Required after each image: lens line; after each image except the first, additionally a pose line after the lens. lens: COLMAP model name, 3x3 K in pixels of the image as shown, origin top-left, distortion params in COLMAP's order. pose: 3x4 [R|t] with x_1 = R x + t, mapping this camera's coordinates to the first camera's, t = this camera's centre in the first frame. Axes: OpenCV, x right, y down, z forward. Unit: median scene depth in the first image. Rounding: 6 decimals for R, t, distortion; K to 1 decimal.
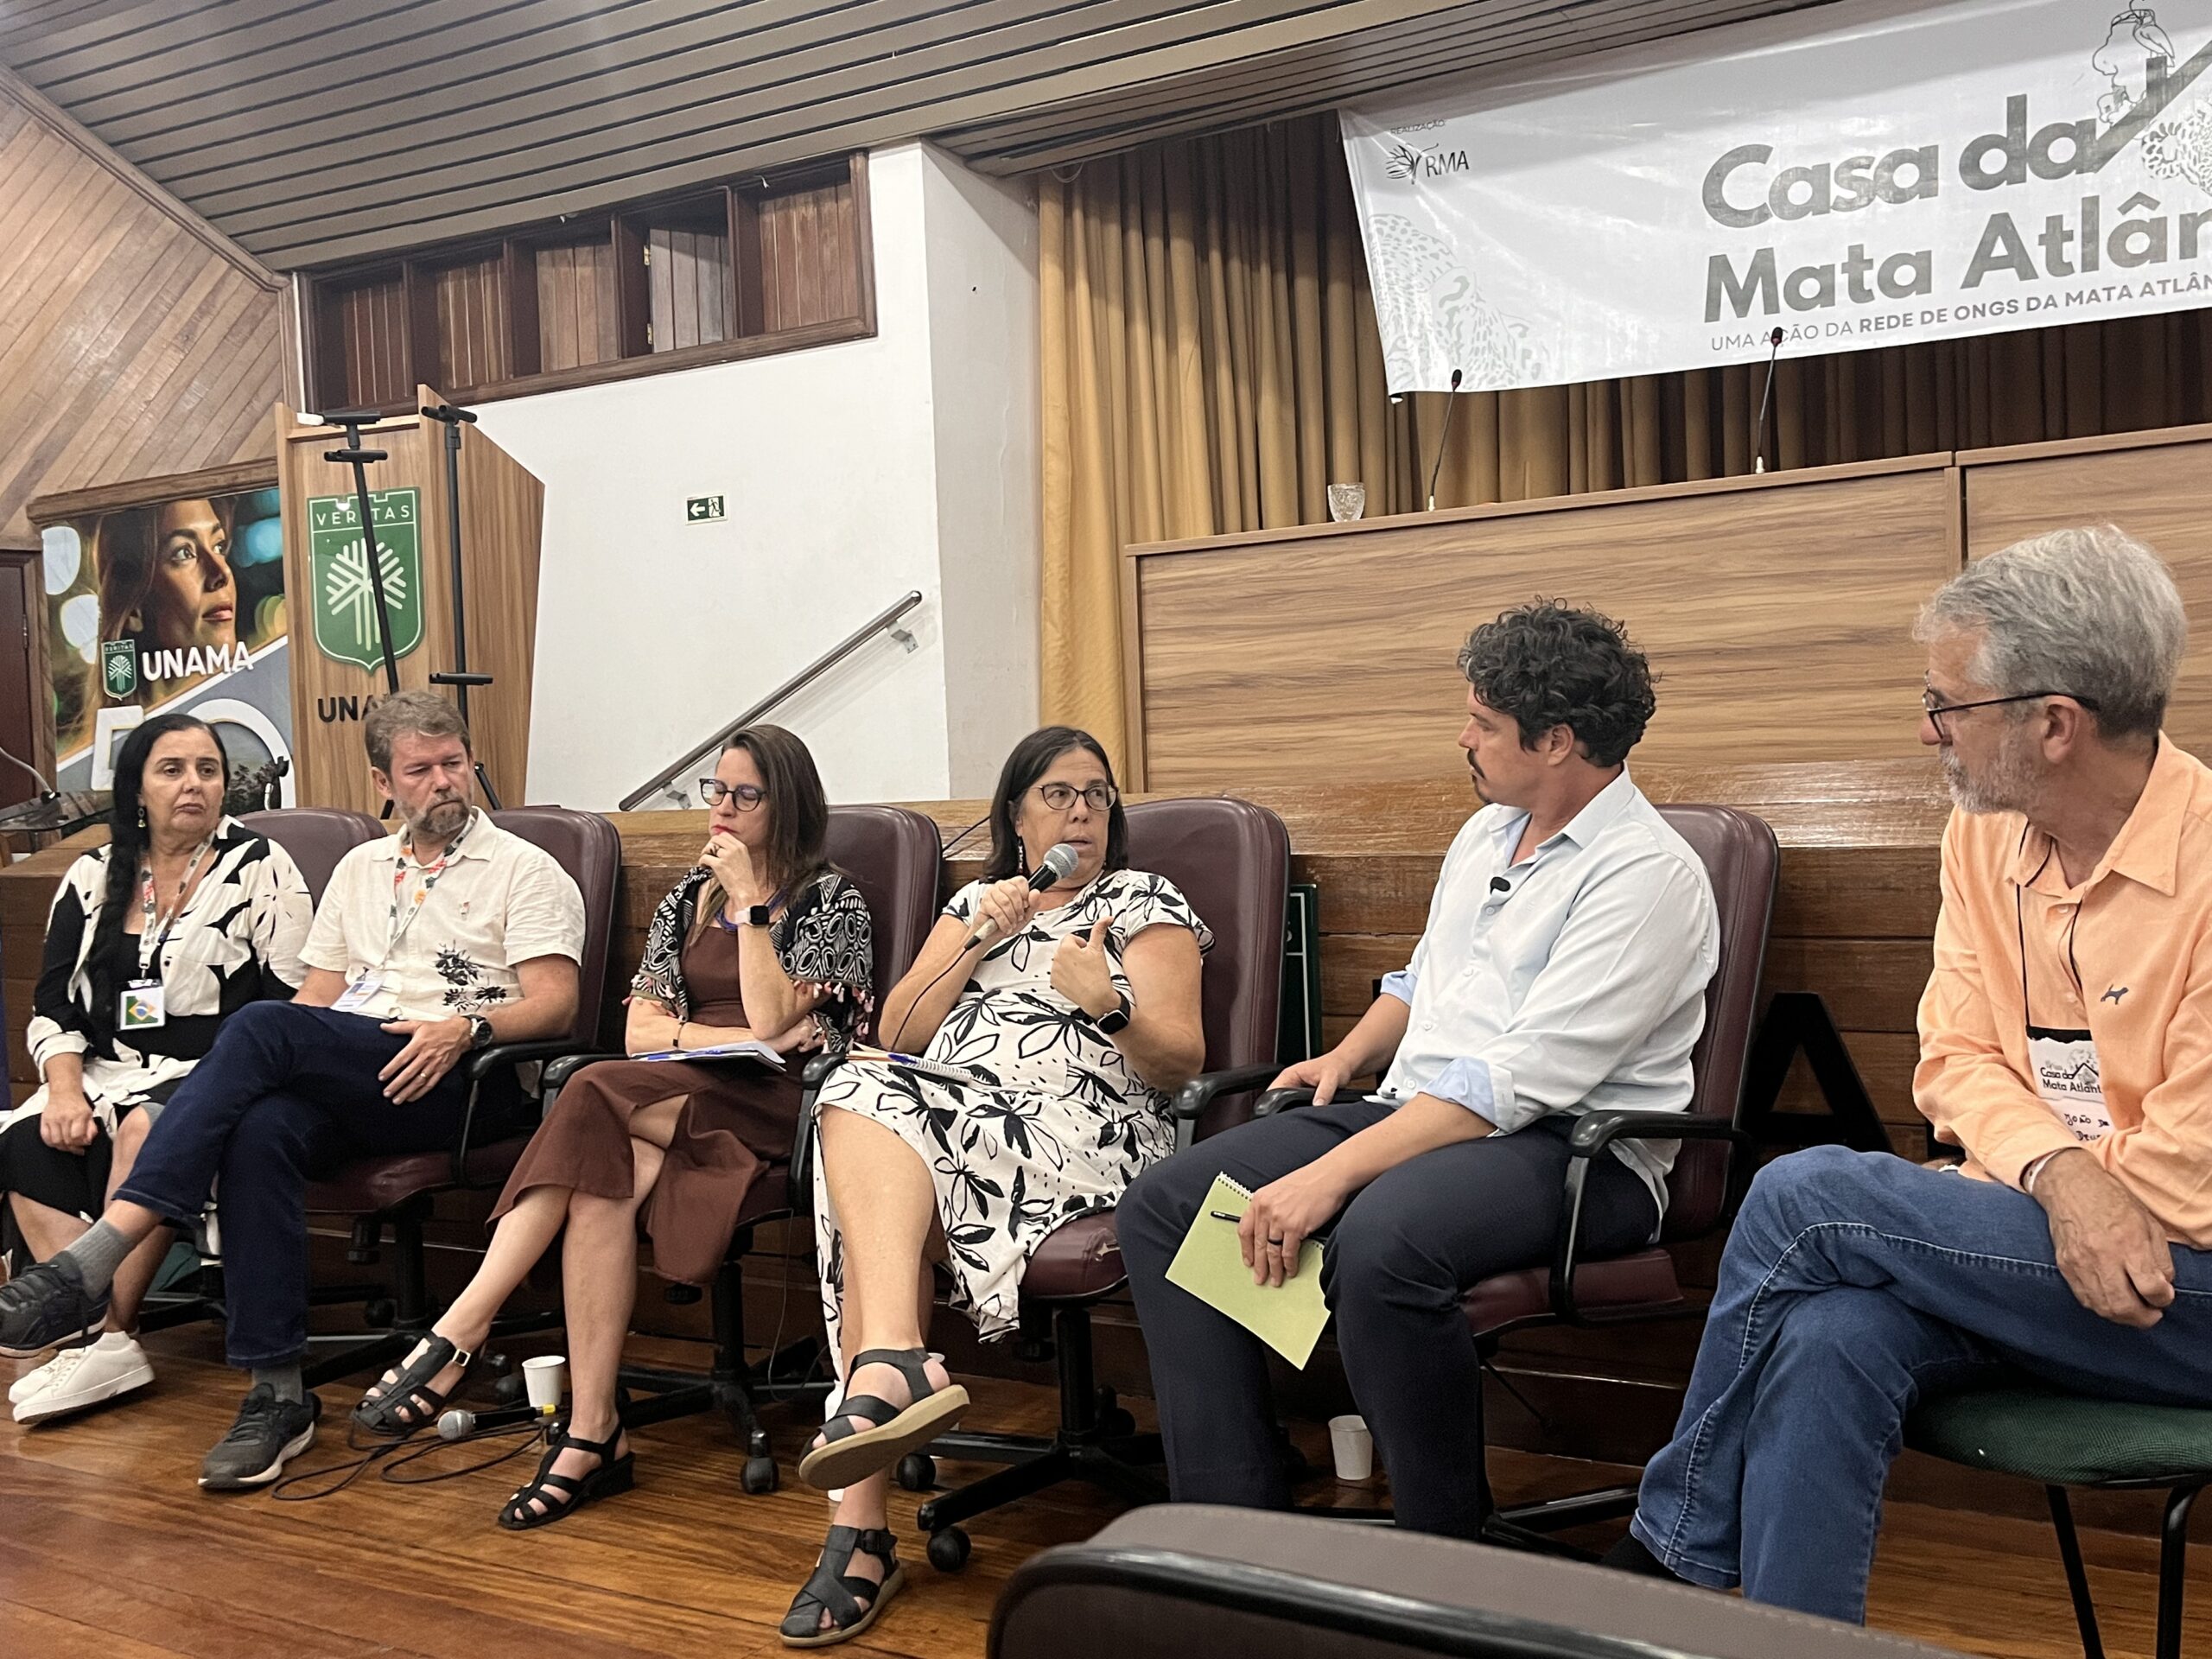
lens RADIAL K [[2085.0, 0, 1105.8], [0, 2085.0, 847.9], [0, 0, 1]] dist [0.031819, 0.000000]
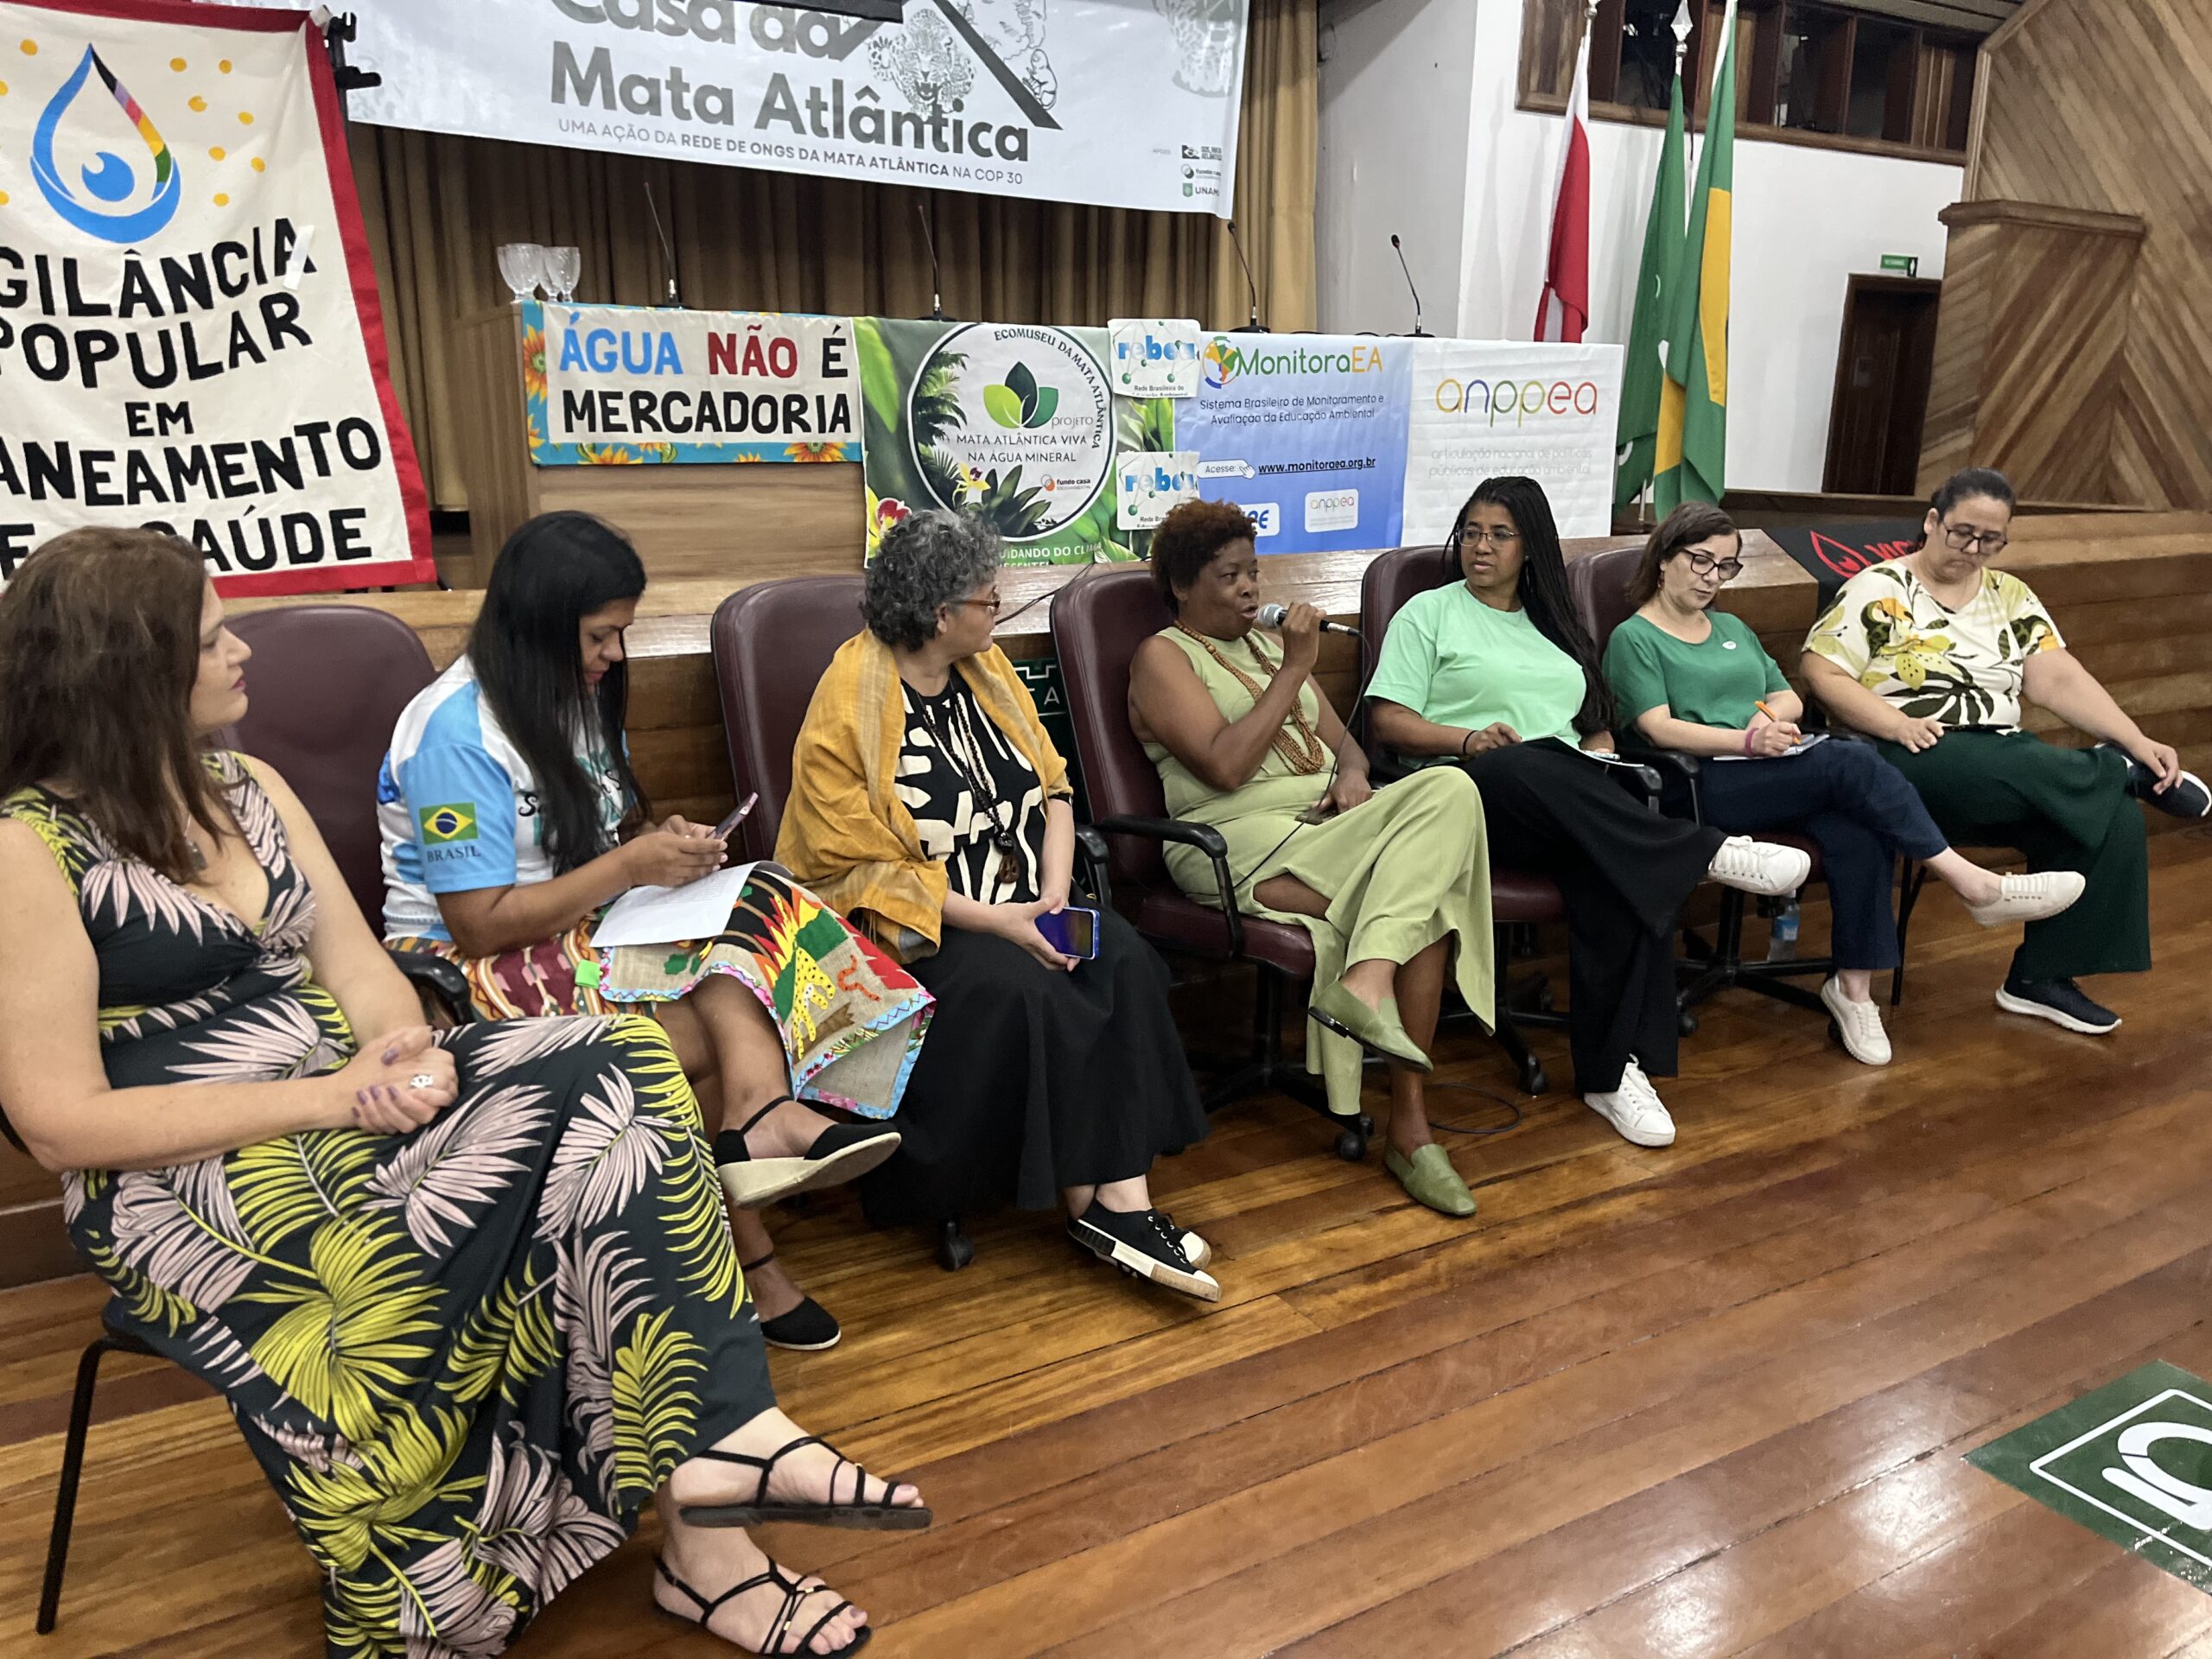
lens RADIAL K [[1682.9, 0, 1108.1], [0, 1682.9, 853.1], [0, 0, 1]] dist [0.063918, -0.070821]
pose [[0.463528, -0.179670, 0.867675, -0.422437], [0.001879, 0.979424, 0.201805, -0.037727], [-0.886080, -0.091912, 0.454328, 0.266390]]
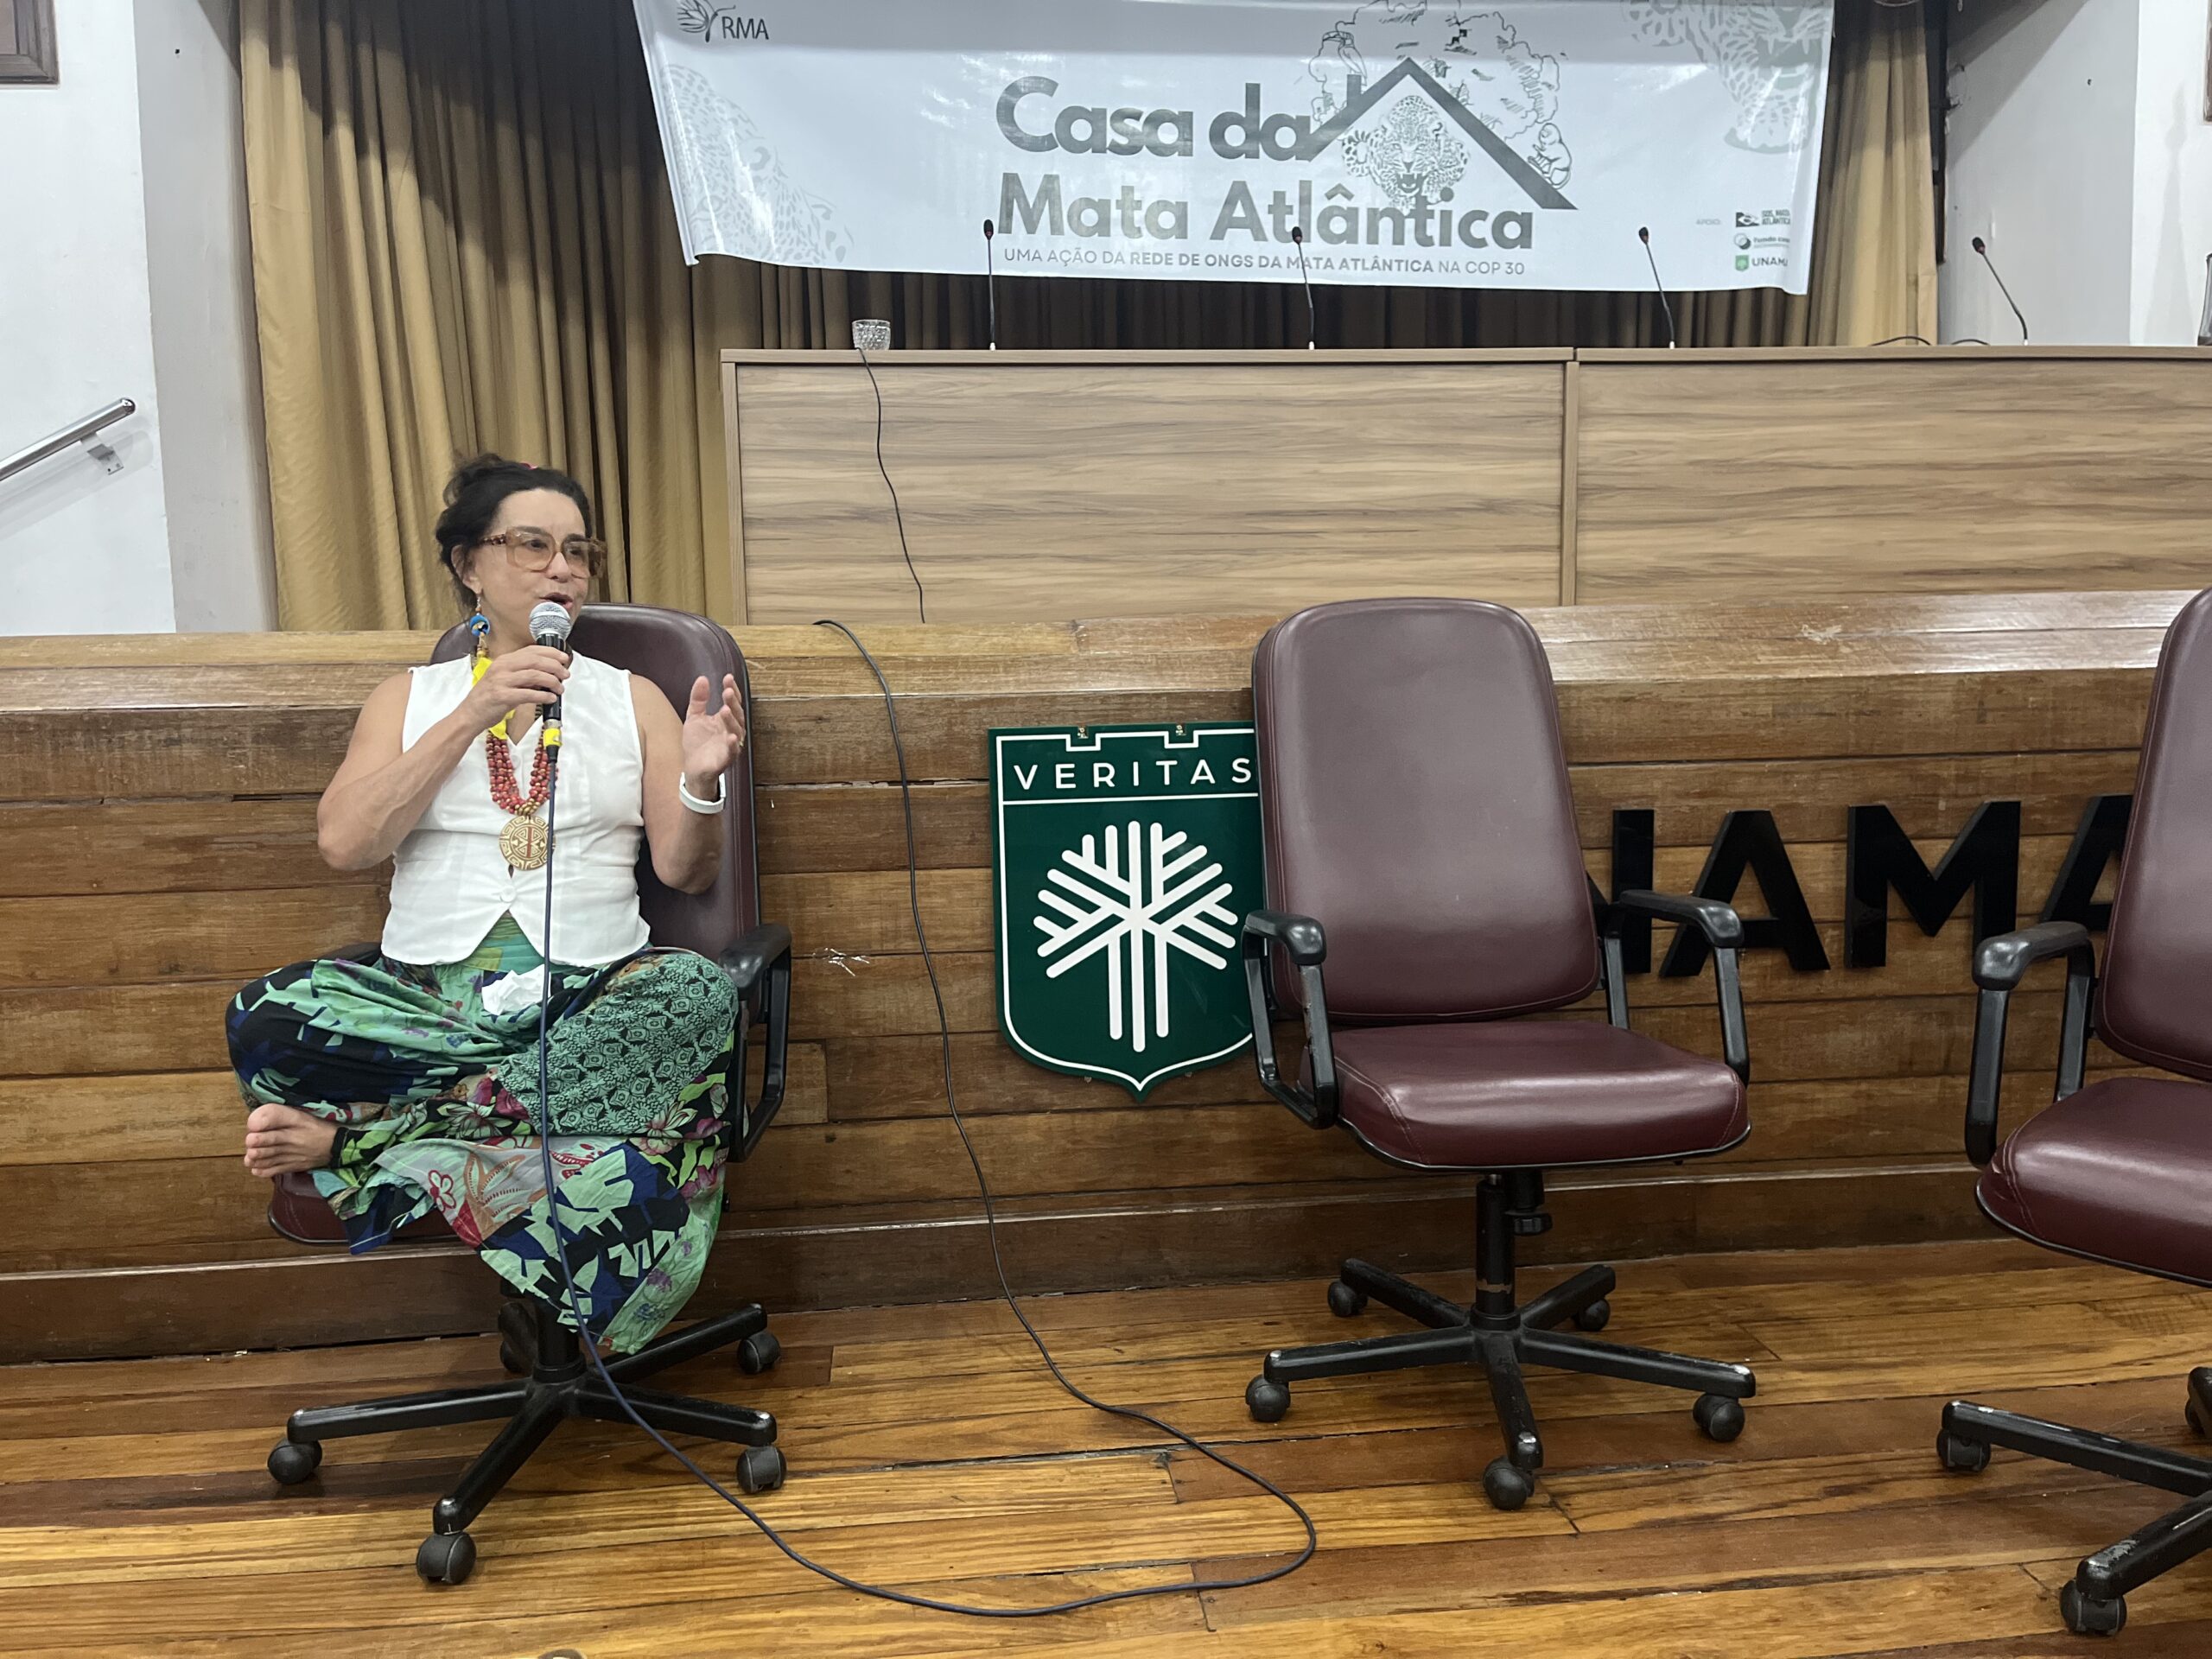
lens RADIAL K [[1682.9, 0, 1095.3], [0, 1682.9, 842.5], [0, 0, 1]] dist [0.063918, -0.070821]
pose [[0.792918, -0.043633, 0.607764, -0.220188], [0.006071, 0.997949, 0.063725, 0.012744], [-0.609298, -0.046839, 0.791557, 0.232794]]
